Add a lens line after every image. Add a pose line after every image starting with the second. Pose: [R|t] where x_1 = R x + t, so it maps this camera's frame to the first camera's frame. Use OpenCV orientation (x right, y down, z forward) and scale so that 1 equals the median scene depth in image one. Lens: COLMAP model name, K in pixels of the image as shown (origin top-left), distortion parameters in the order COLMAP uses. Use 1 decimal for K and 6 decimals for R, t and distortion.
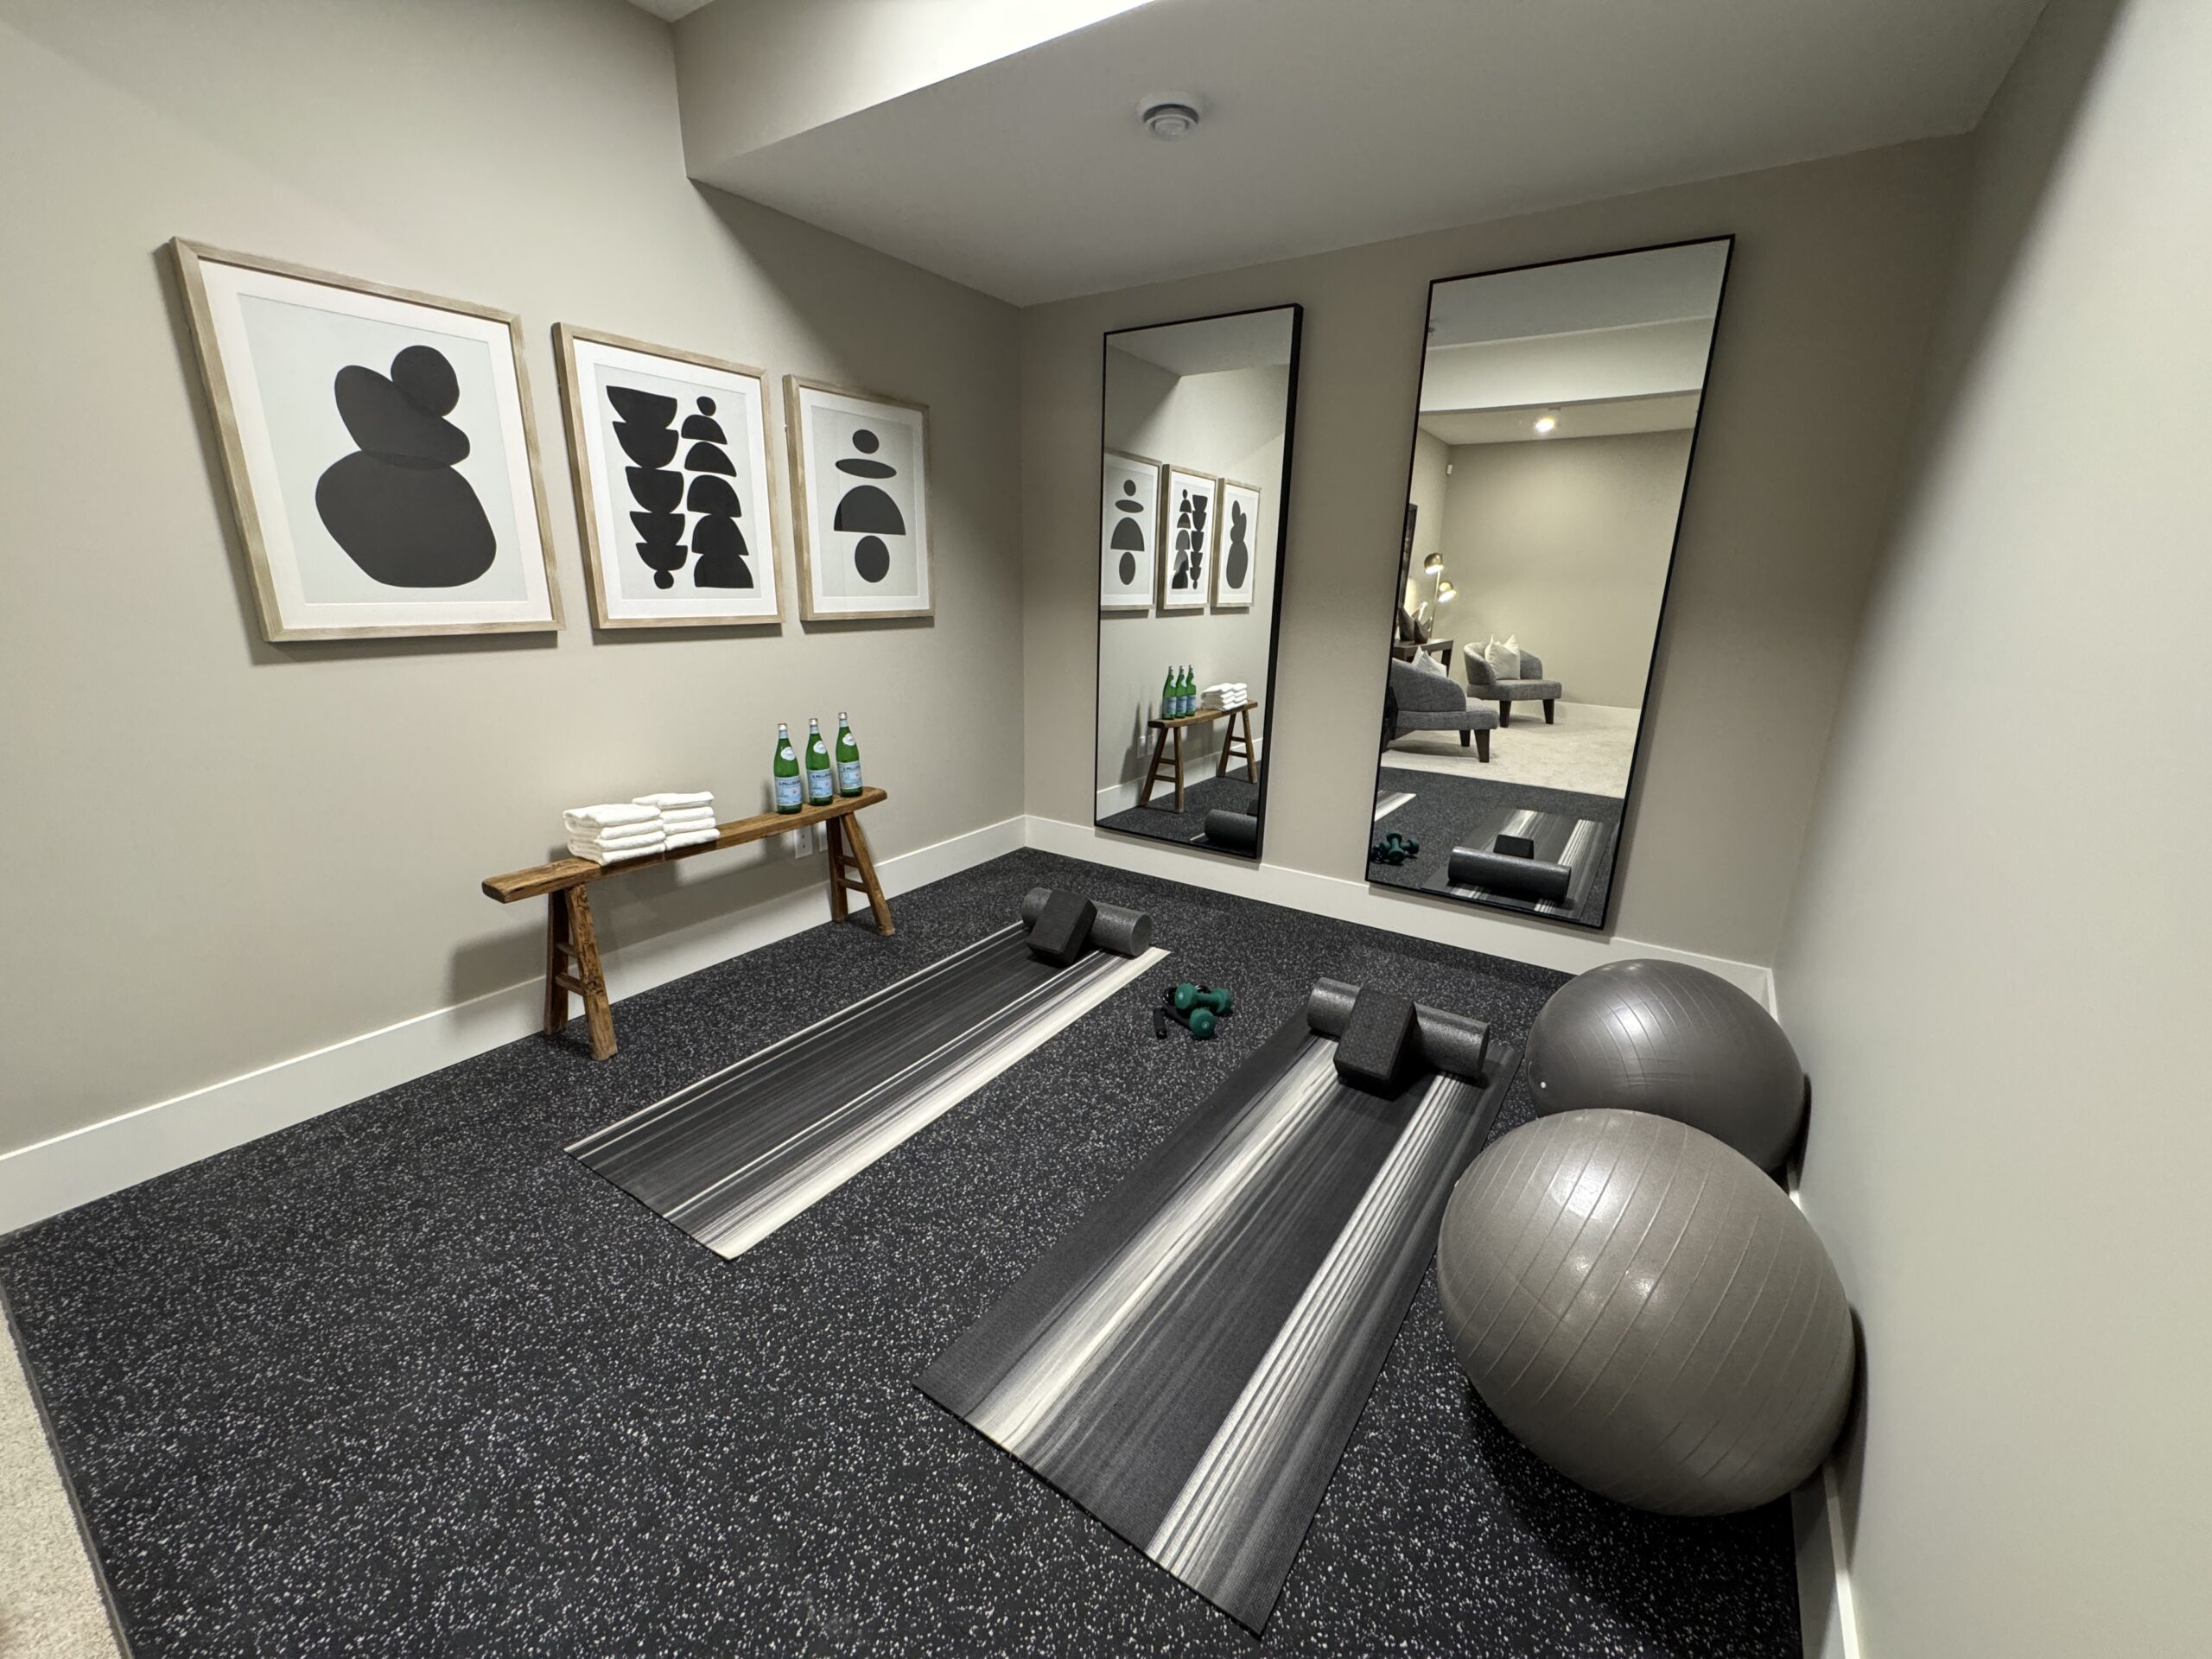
lens RADIAL K [[878.2, 0, 1105.7], [0, 878.2, 820.5], [0, 0, 1]] dist [-0.000079, -0.000079]
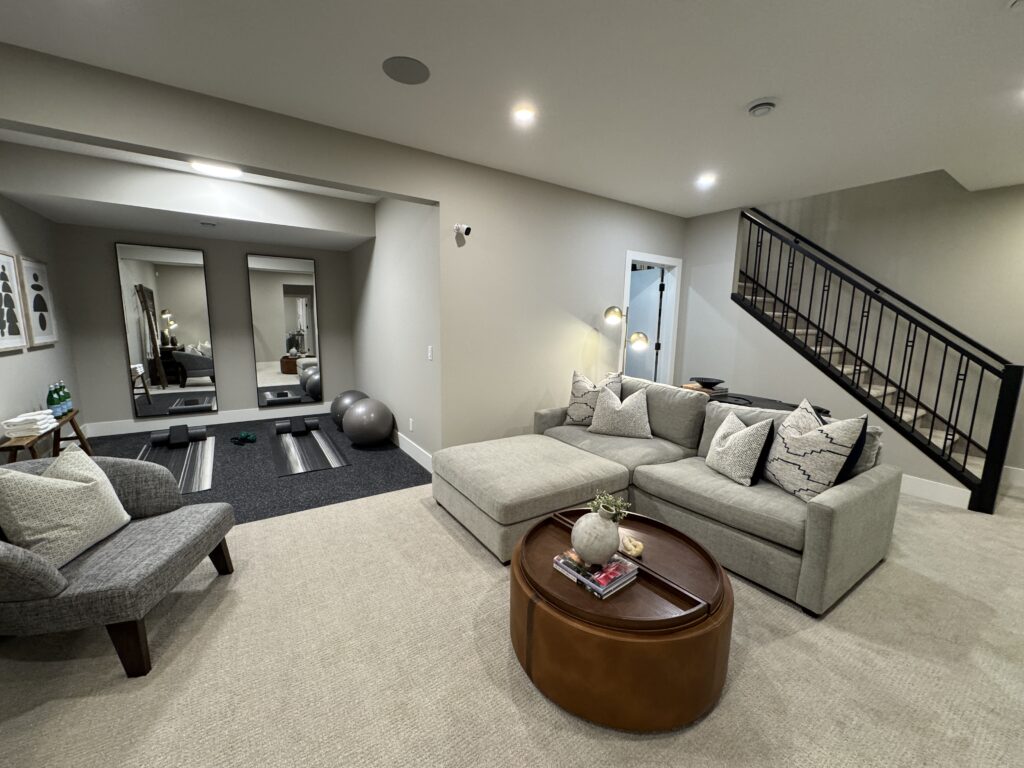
lens RADIAL K [[406.5, 0, 511.8], [0, 406.5, 379.8], [0, 0, 1]] dist [-0.000079, -0.000079]
pose [[0.384021, -0.165091, 0.908445, -0.958405], [0.261621, 0.963019, 0.064415, 0.158689], [-0.885484, 0.212932, 0.413011, -0.728228]]
